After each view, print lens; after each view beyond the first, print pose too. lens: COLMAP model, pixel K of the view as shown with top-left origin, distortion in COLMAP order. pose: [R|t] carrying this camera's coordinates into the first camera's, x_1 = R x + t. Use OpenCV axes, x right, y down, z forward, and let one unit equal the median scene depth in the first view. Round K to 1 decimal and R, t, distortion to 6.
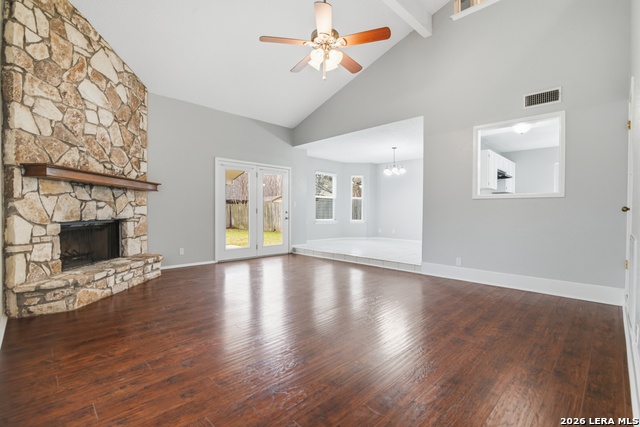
lens RADIAL K [[292.8, 0, 322.8], [0, 292.8, 215.4], [0, 0, 1]] dist [-0.022880, 0.000417]
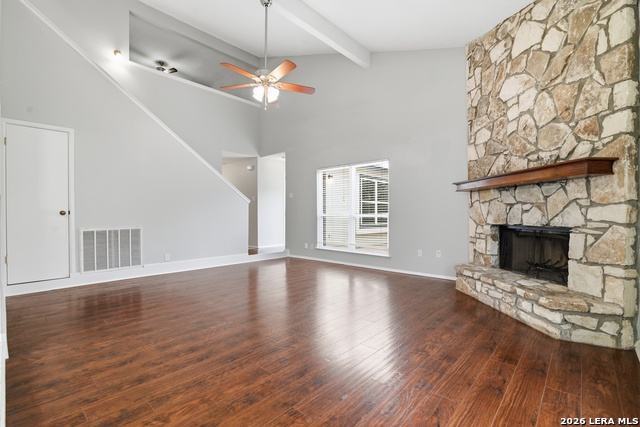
lens RADIAL K [[292.8, 0, 322.8], [0, 292.8, 215.4], [0, 0, 1]] dist [-0.022880, 0.000417]
pose [[-0.998865, -0.001900, -0.047601, -0.143378], [-0.002831, 0.999806, 0.019492, -0.028765], [0.047555, 0.019605, -0.998676, 1.808902]]
